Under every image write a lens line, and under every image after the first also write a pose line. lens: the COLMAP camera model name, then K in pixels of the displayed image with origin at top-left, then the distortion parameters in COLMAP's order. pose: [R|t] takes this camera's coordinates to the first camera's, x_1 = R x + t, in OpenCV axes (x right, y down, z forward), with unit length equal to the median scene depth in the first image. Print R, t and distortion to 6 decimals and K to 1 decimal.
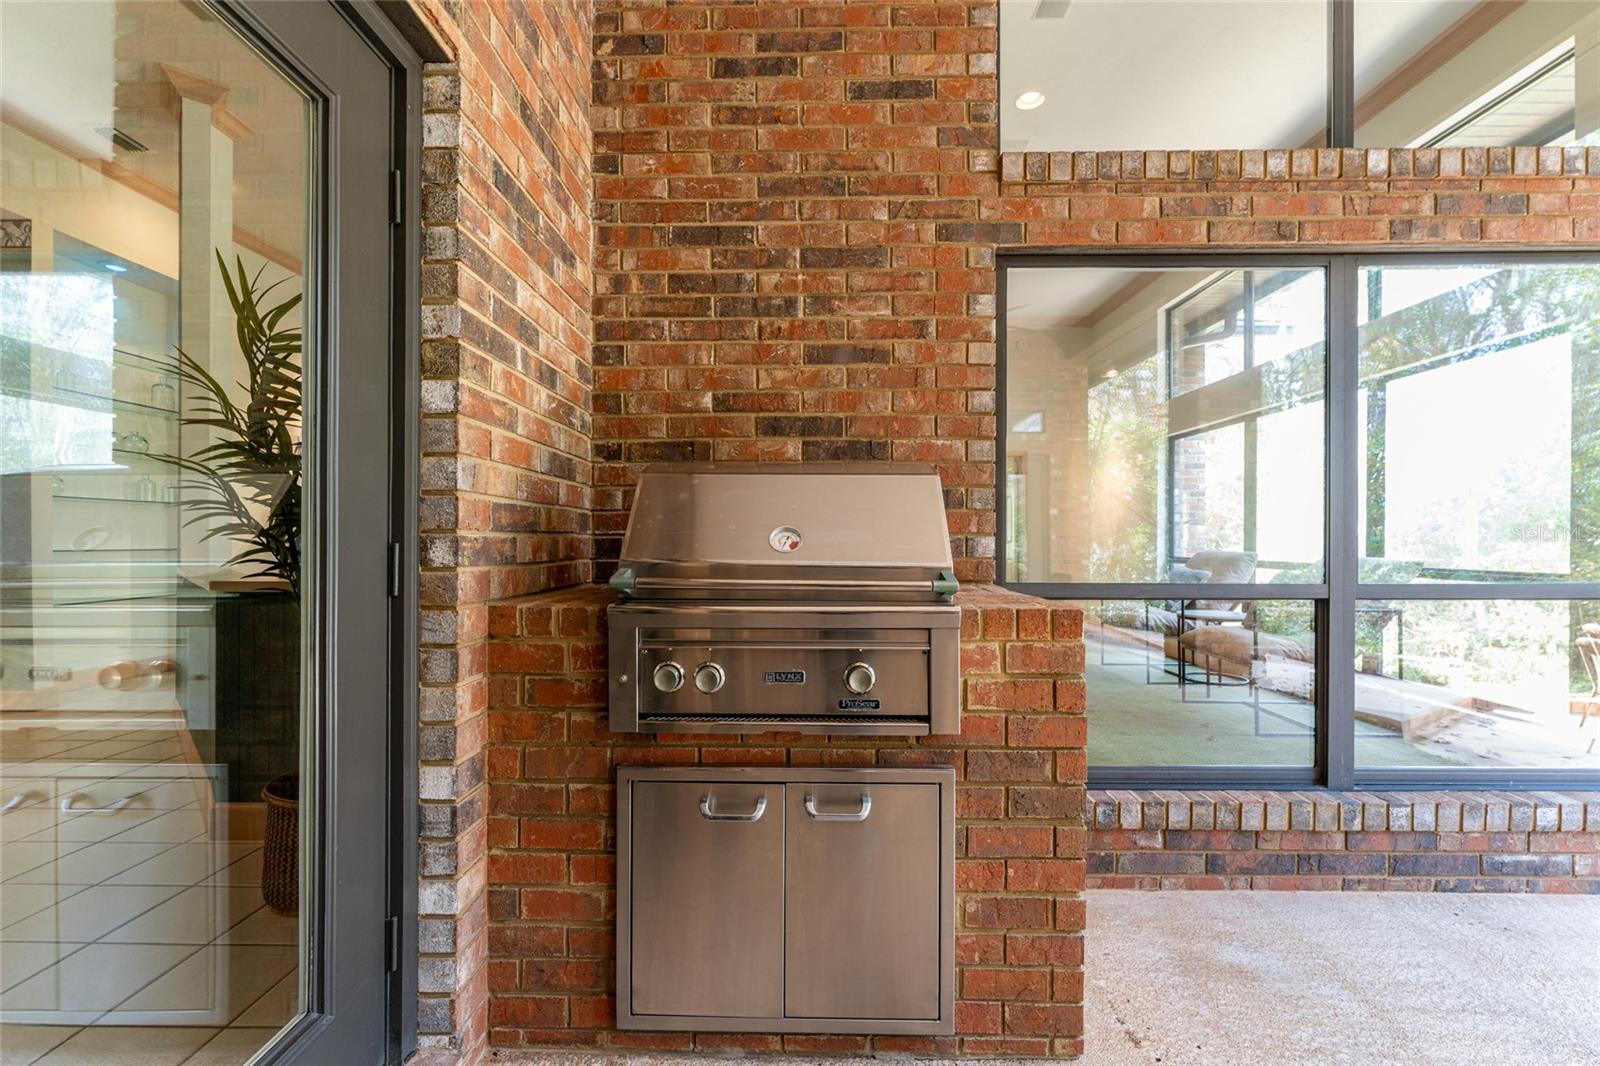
lens RADIAL K [[693.4, 0, 796.5], [0, 693.4, 539.8], [0, 0, 1]] dist [-0.000996, 0.000456]
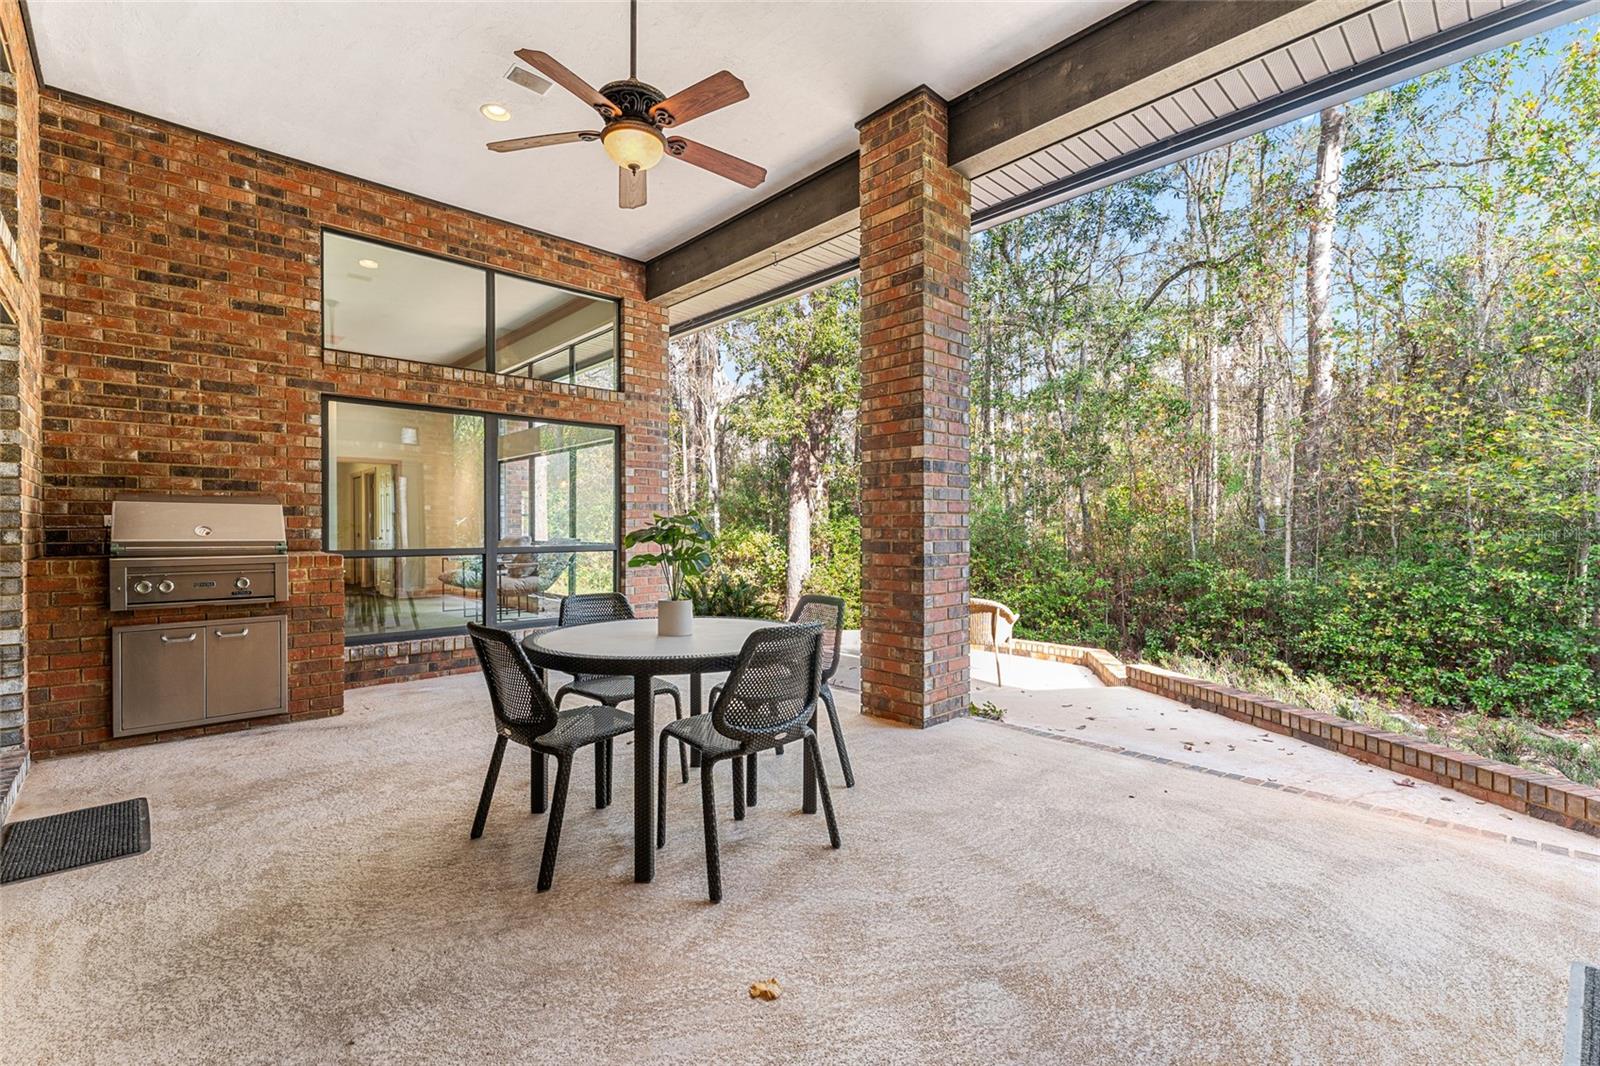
lens RADIAL K [[693.4, 0, 794.1], [0, 693.4, 533.3], [0, 0, 1]] dist [-0.000996, 0.000456]
pose [[0.715671, -0.007039, 0.698402, -0.161731], [0.001487, 0.999962, 0.008555, -0.006962], [-0.698436, -0.005085, 0.715655, -1.538670]]
